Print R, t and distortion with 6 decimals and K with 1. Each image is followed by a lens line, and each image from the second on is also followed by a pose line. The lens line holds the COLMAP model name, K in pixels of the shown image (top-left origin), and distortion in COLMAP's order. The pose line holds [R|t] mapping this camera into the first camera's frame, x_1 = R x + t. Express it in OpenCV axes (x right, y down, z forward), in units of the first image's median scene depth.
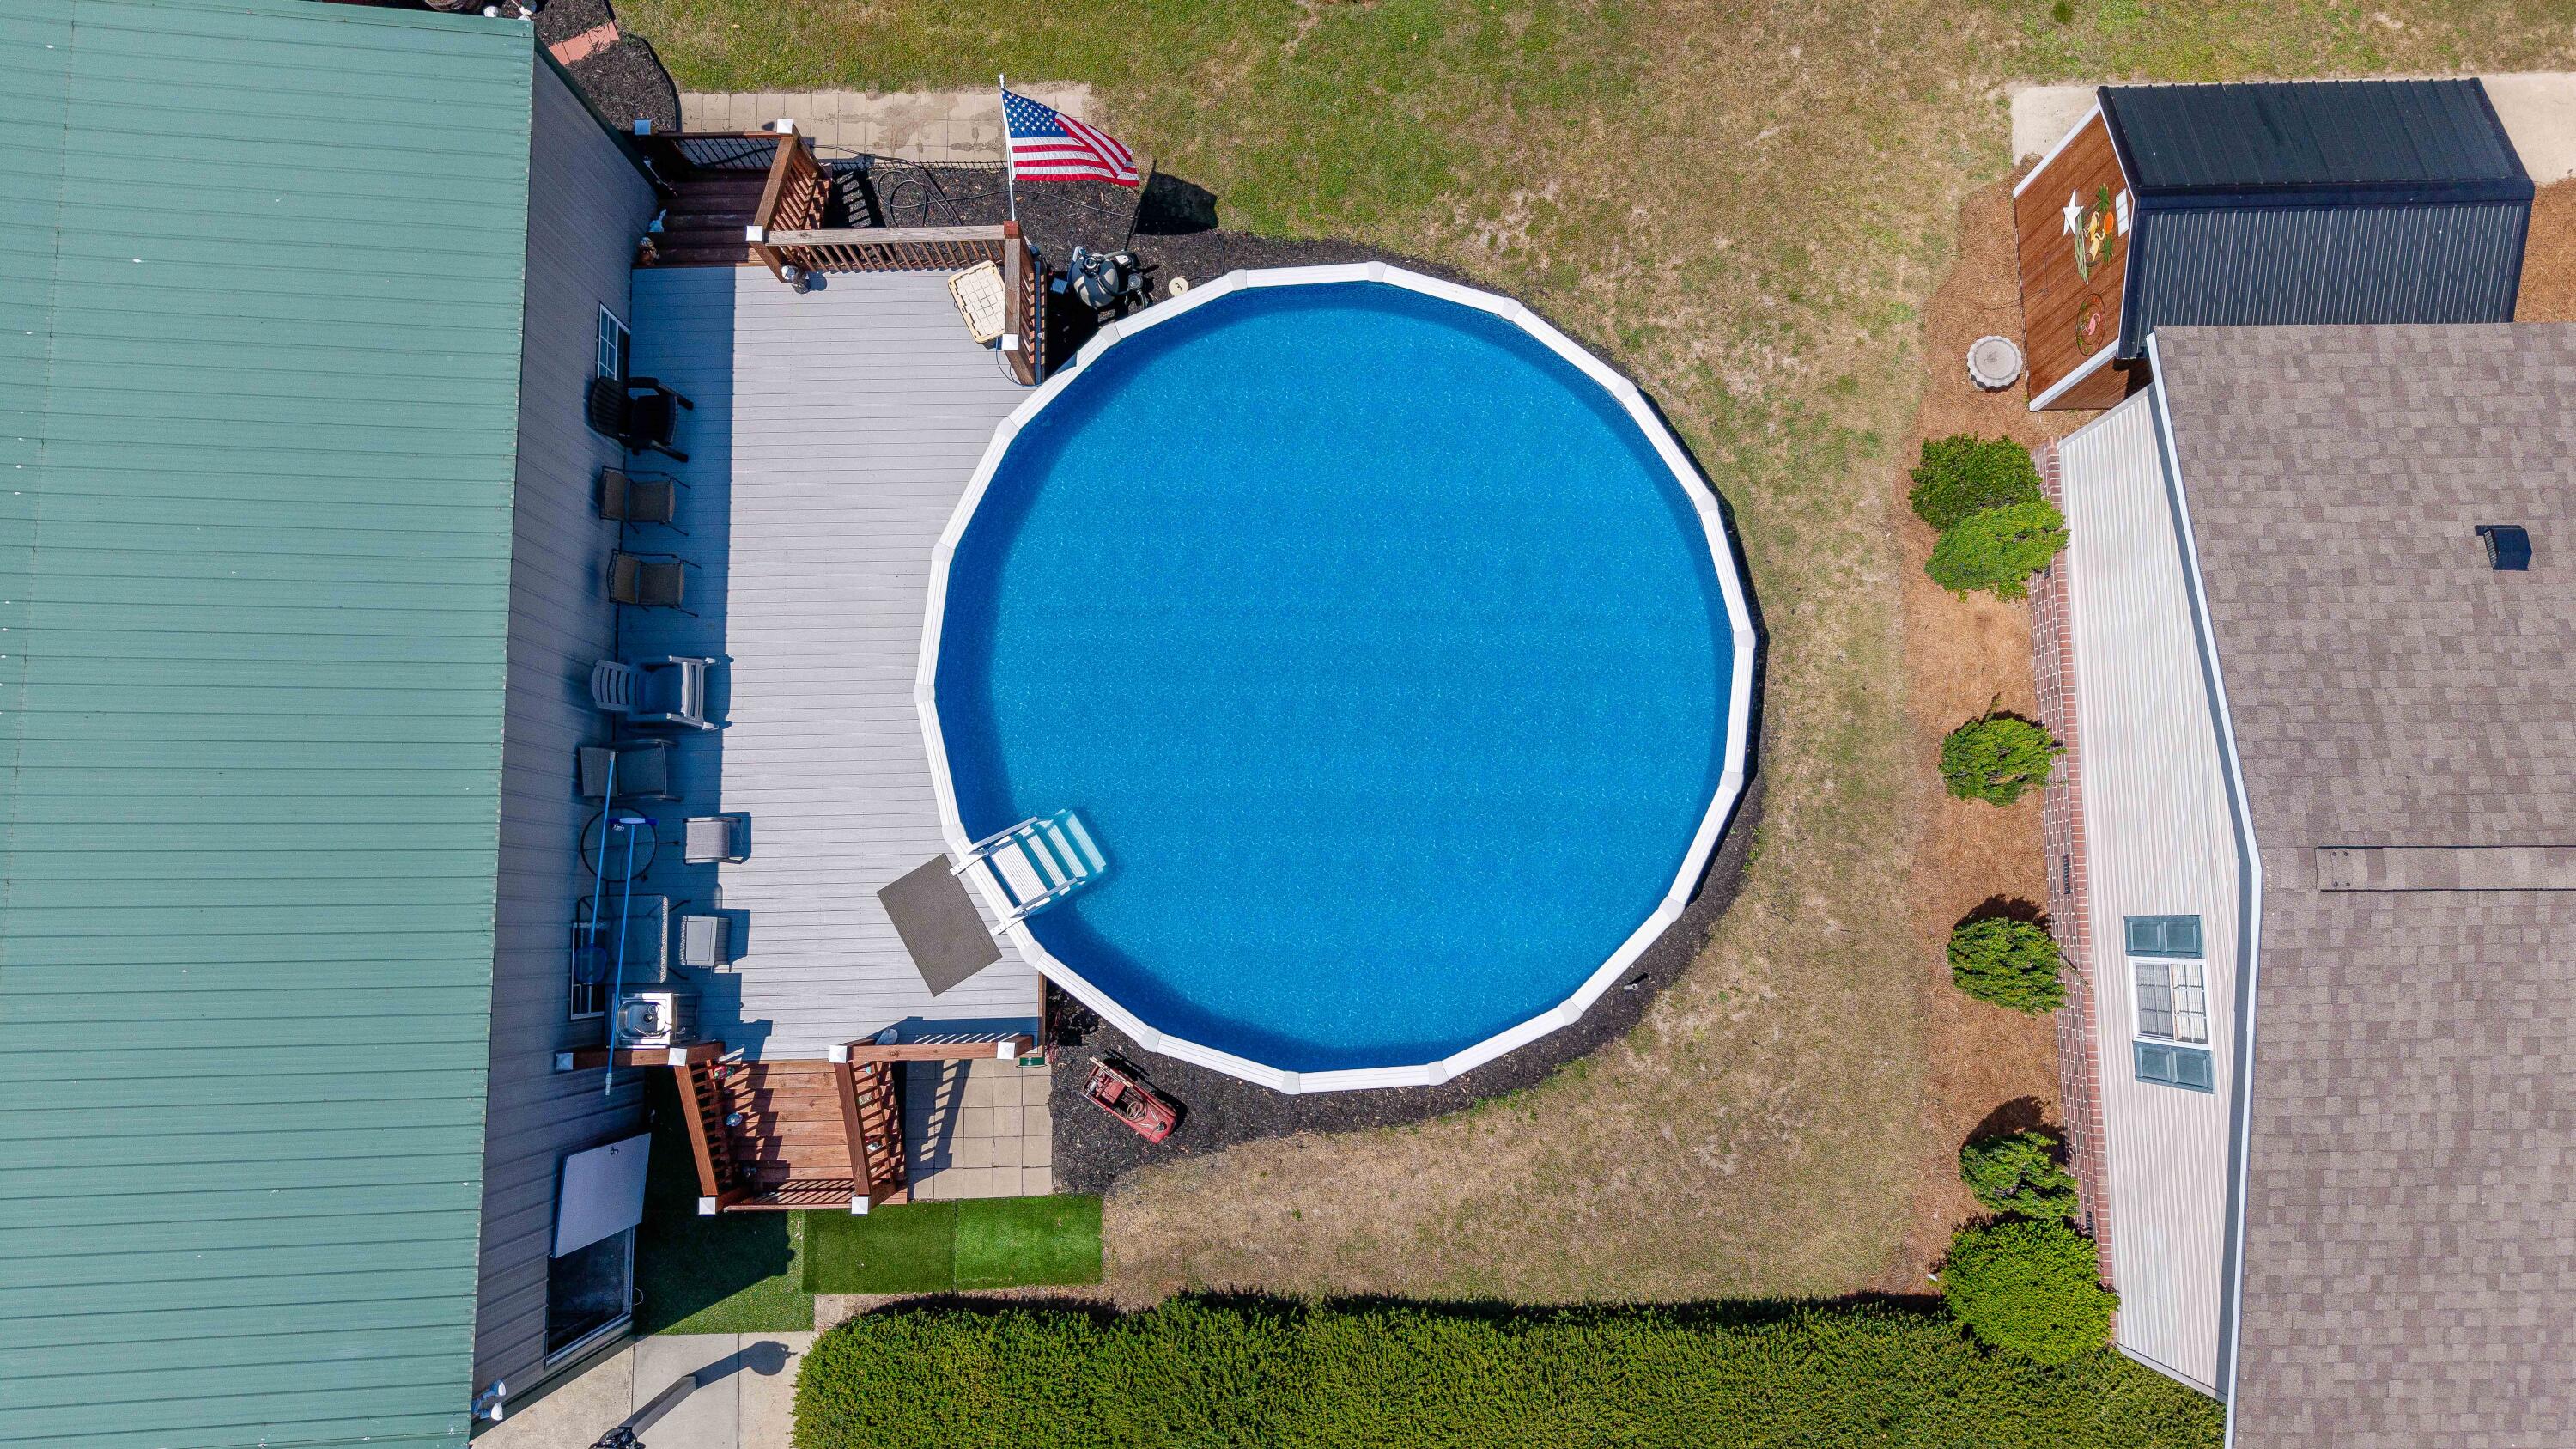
lens RADIAL K [[1729.9, 0, 1292.0], [0, 1729.9, 731.1], [0, 0, 1]] dist [0.006692, -0.008165]
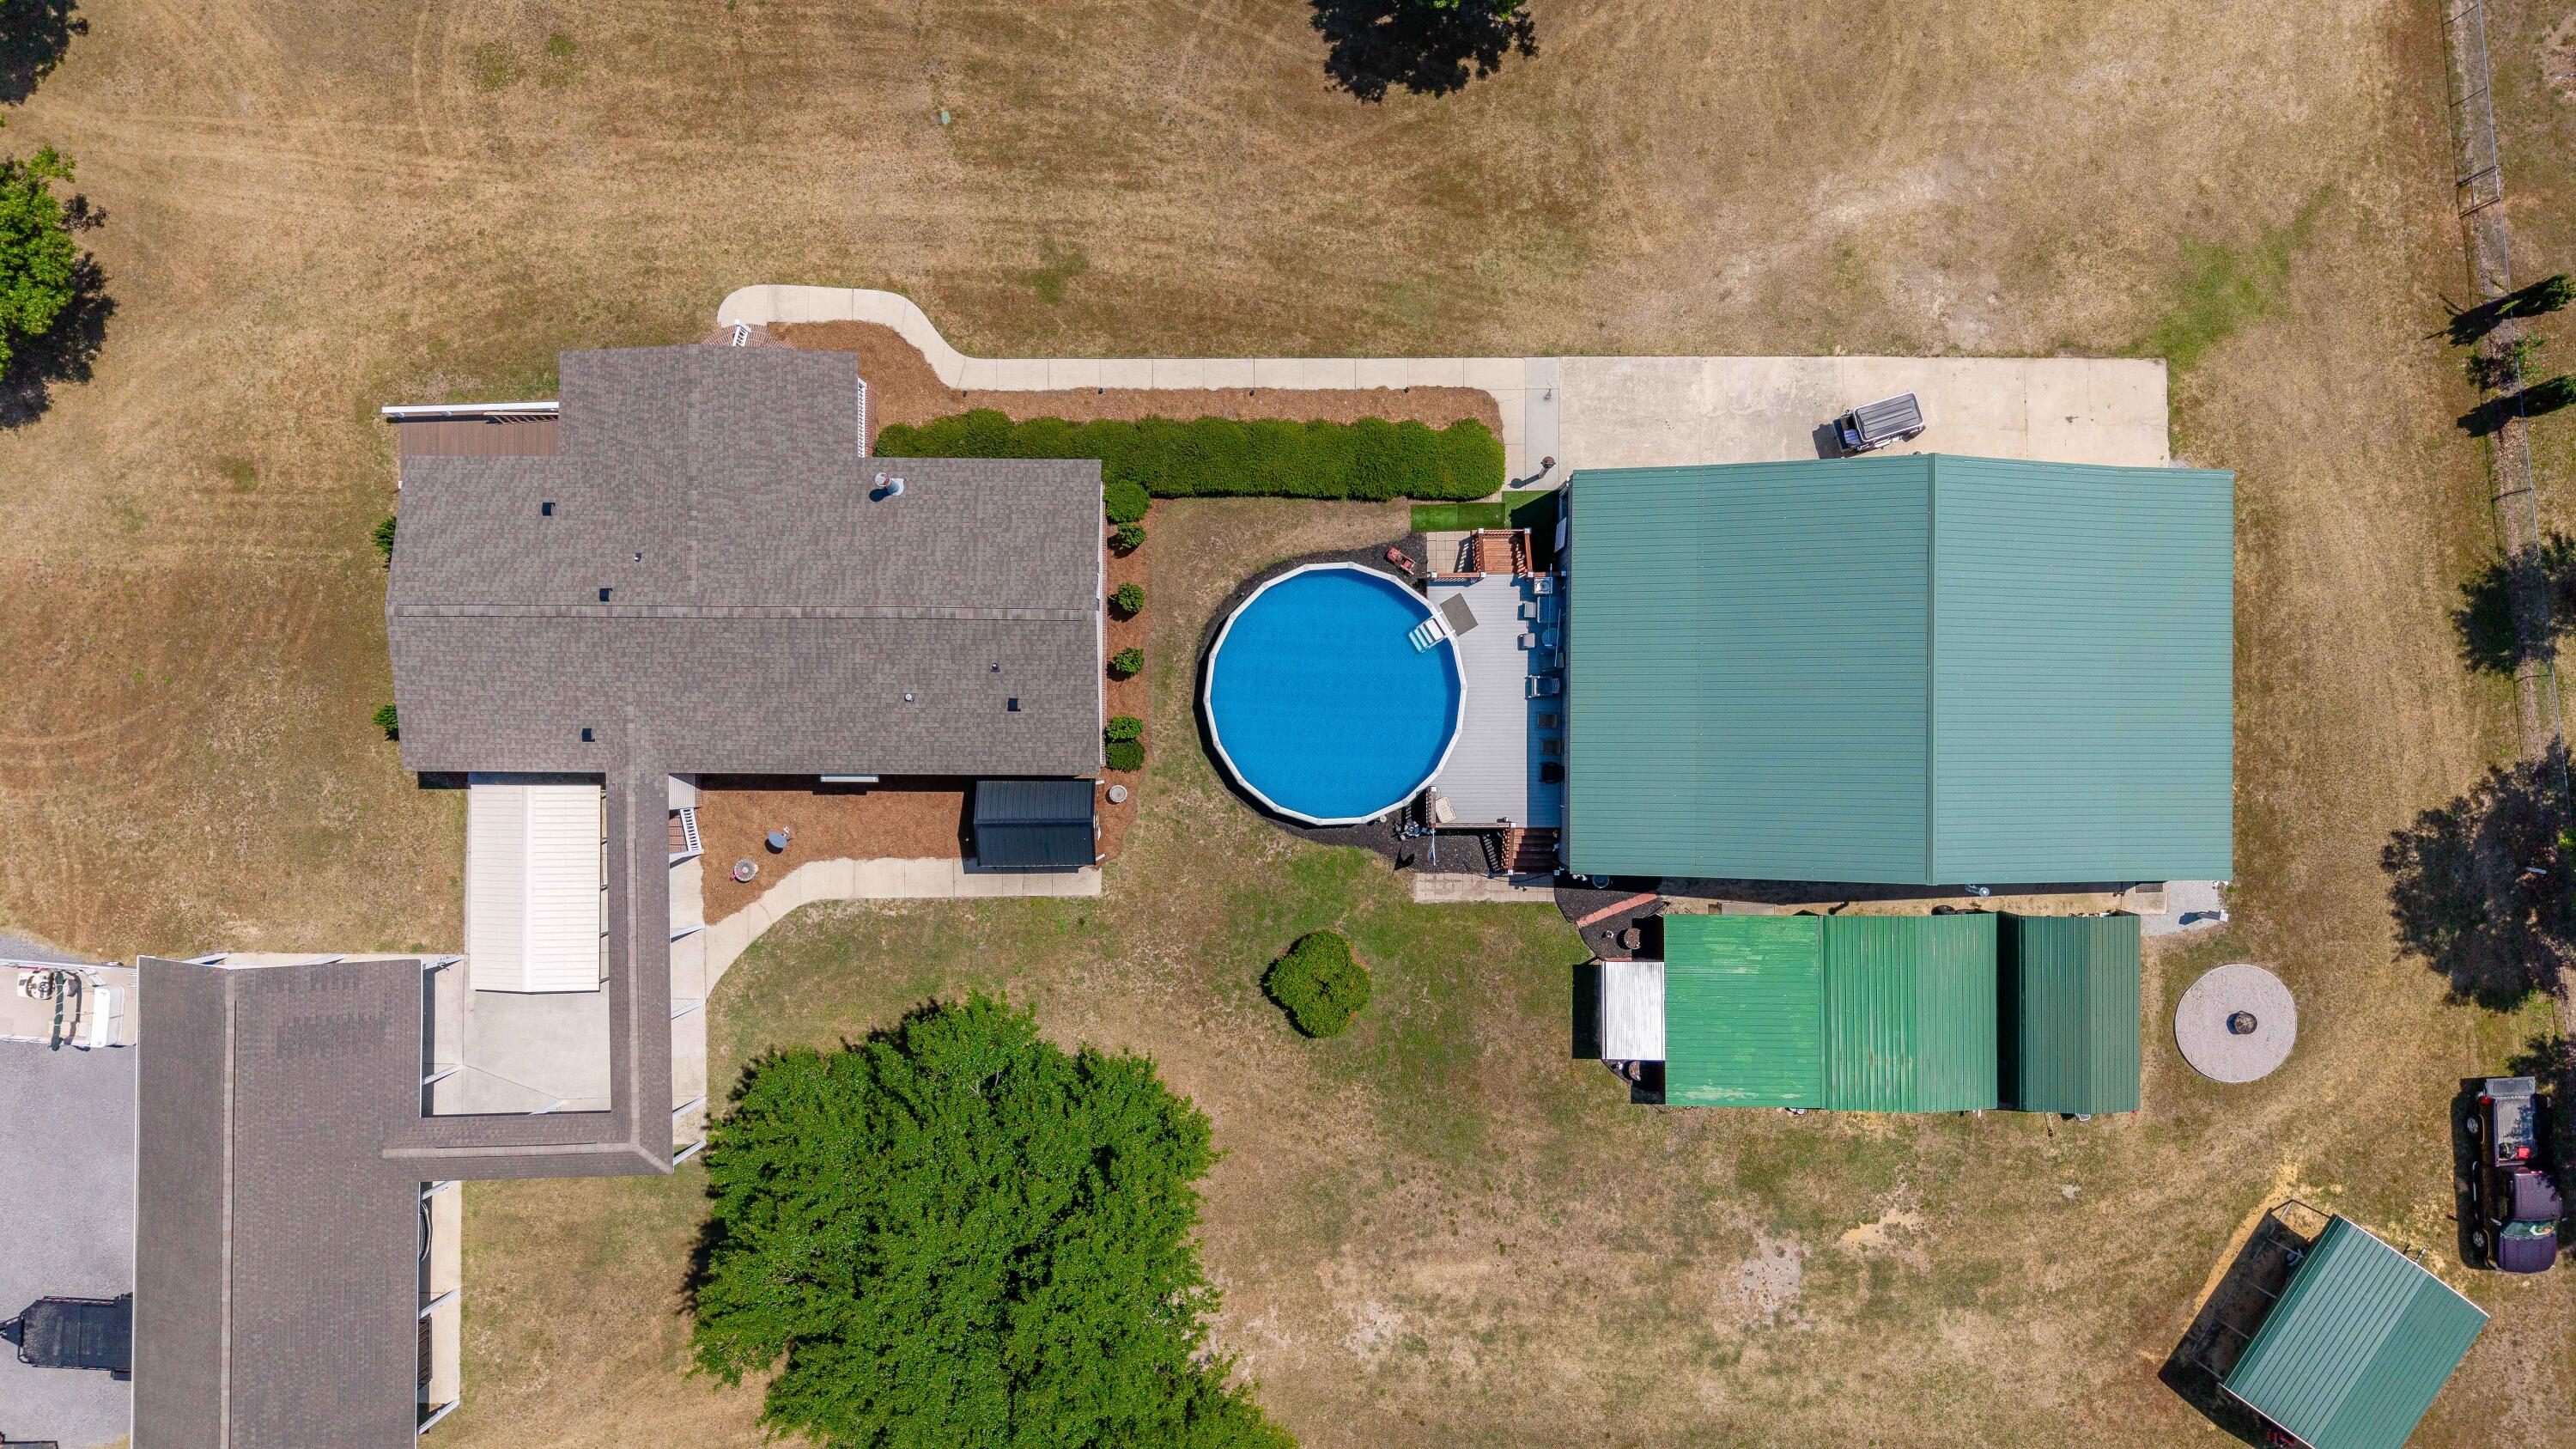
lens RADIAL K [[1729.9, 0, 1297.2], [0, 1729.9, 732.1], [0, 0, 1]] dist [0.006692, -0.008165]
pose [[-0.999639, -0.015170, 0.022160, 0.023037], [0.017848, -0.991854, 0.126120, -0.509077], [0.020067, 0.126470, 0.991767, -2.144195]]
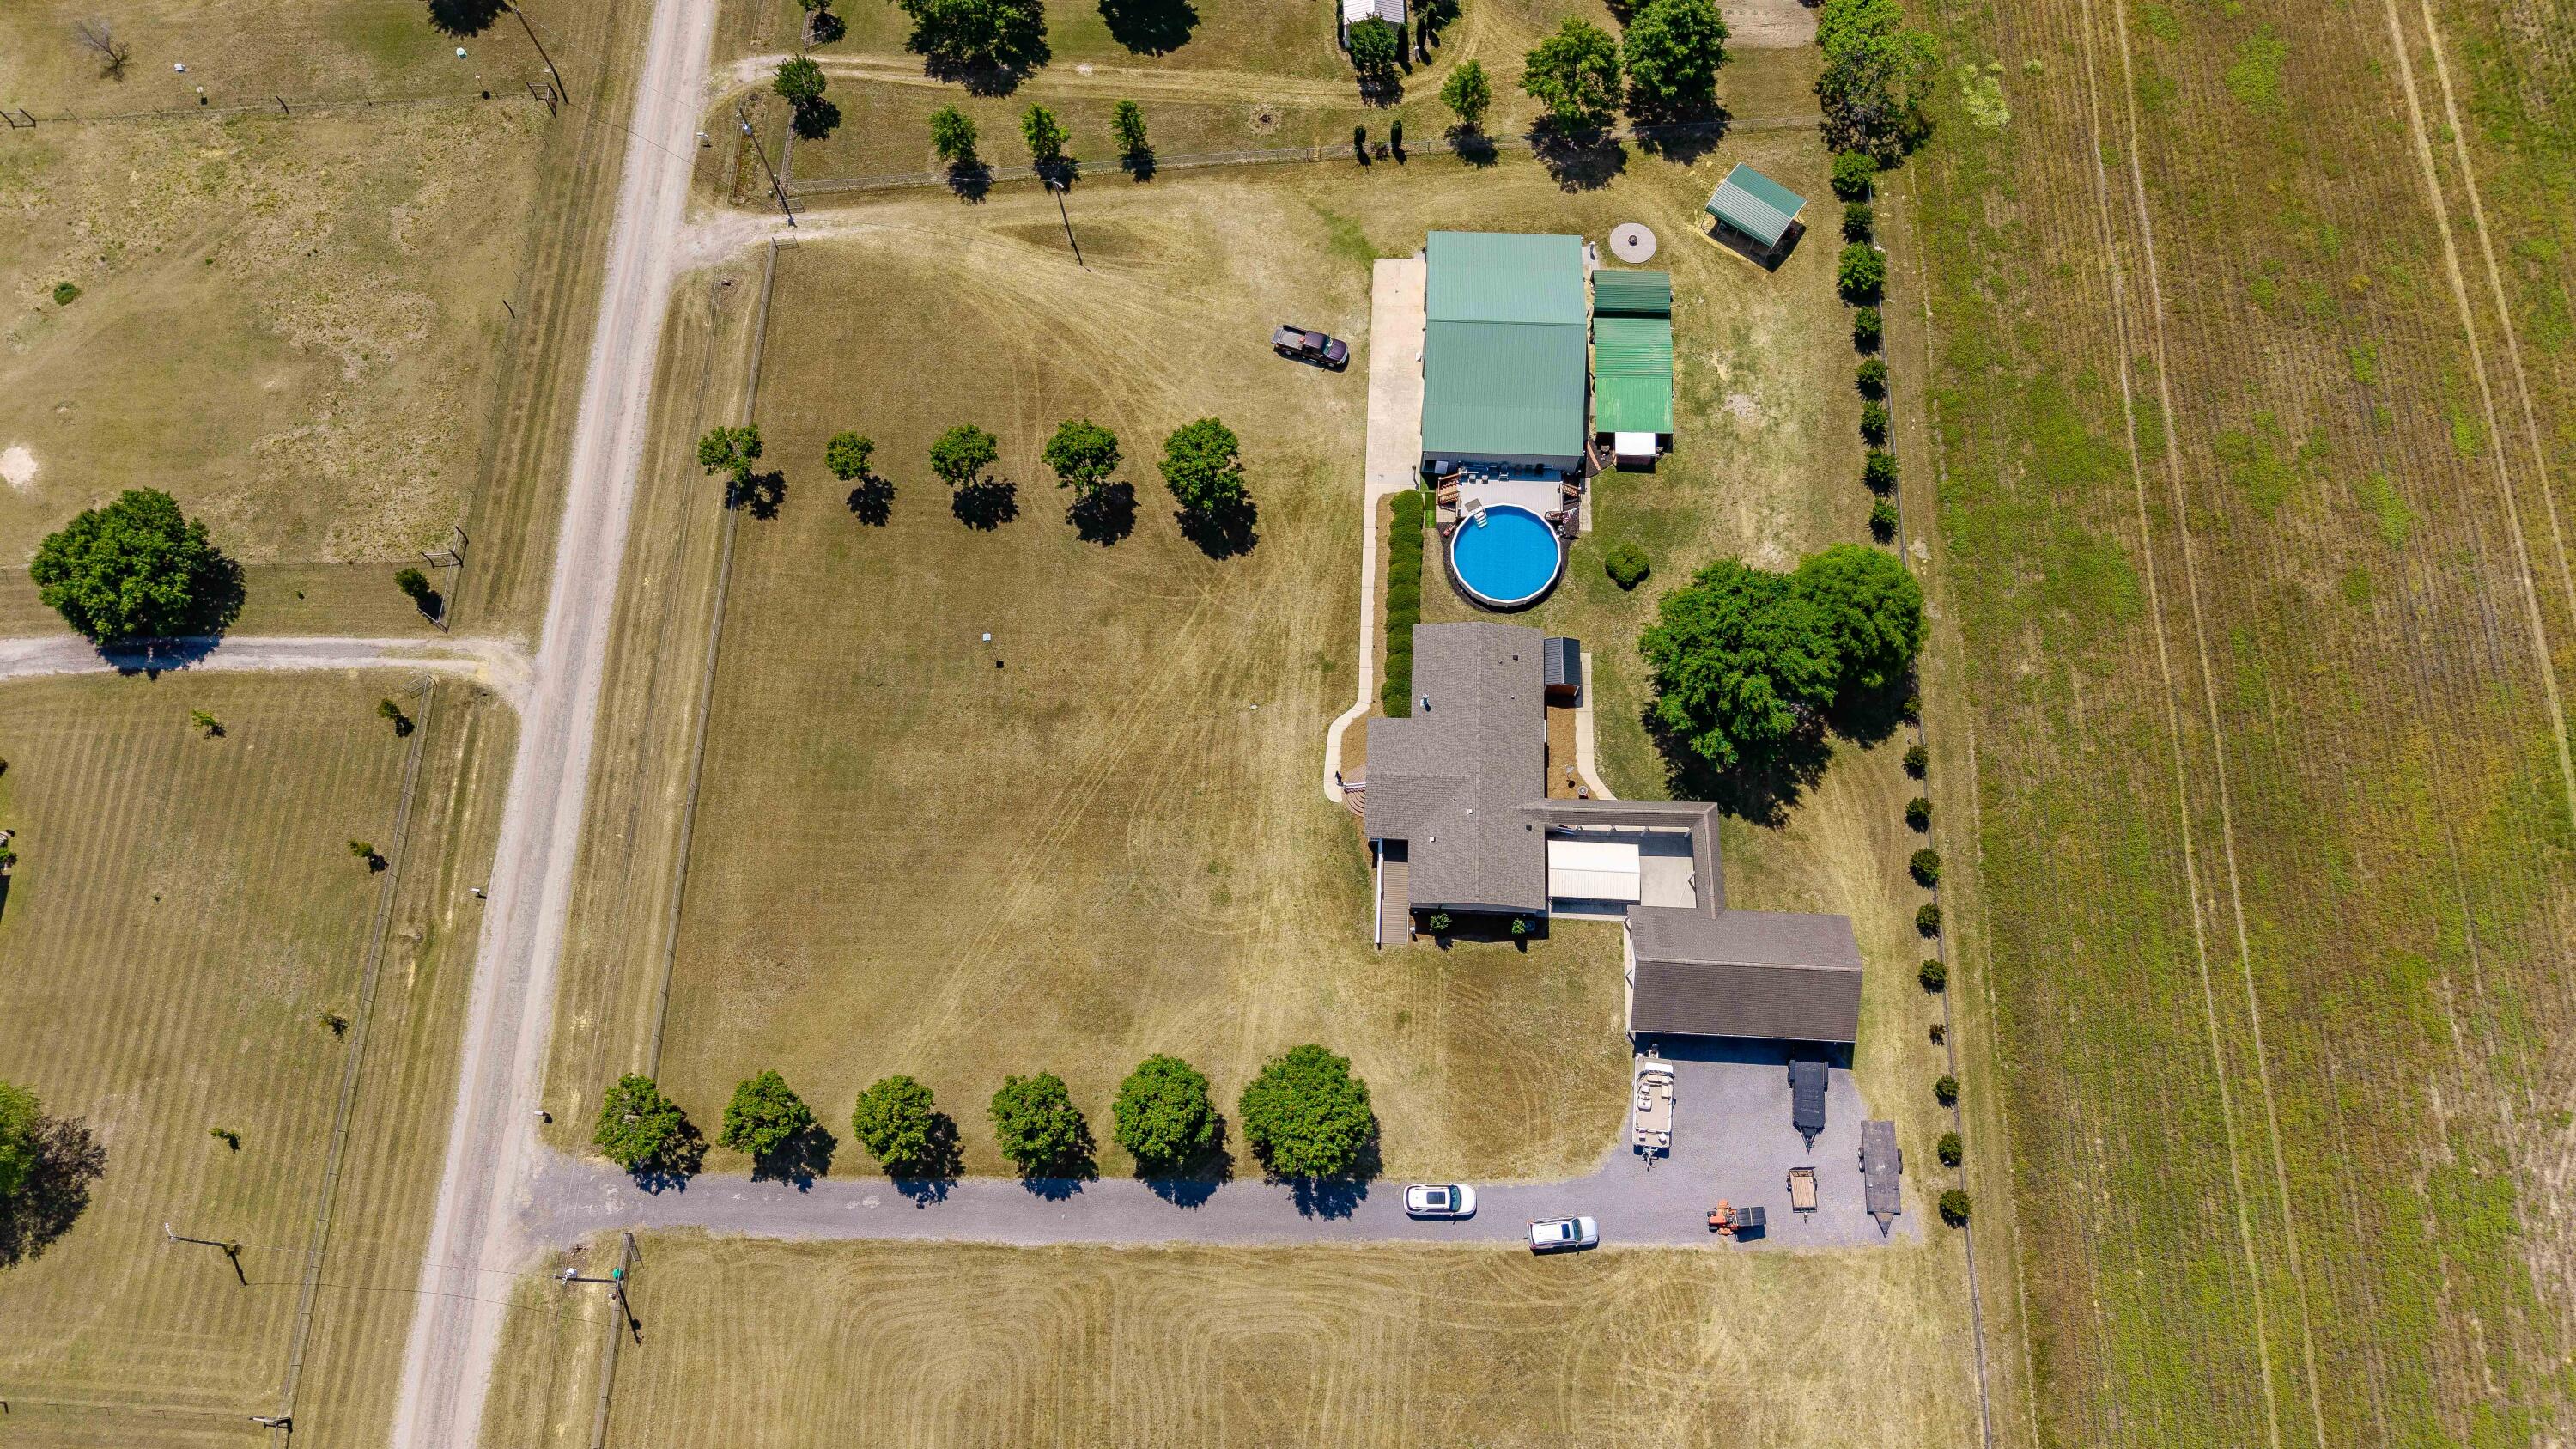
lens RADIAL K [[1729.9, 0, 1291.9], [0, 1729.9, 724.7], [0, 0, 1]] dist [0.006692, -0.008165]
pose [[-0.055384, 0.946623, -0.317550, 3.236983], [-0.989146, -0.008667, 0.146683, -0.228229], [0.136102, 0.322227, 0.936828, -6.078405]]
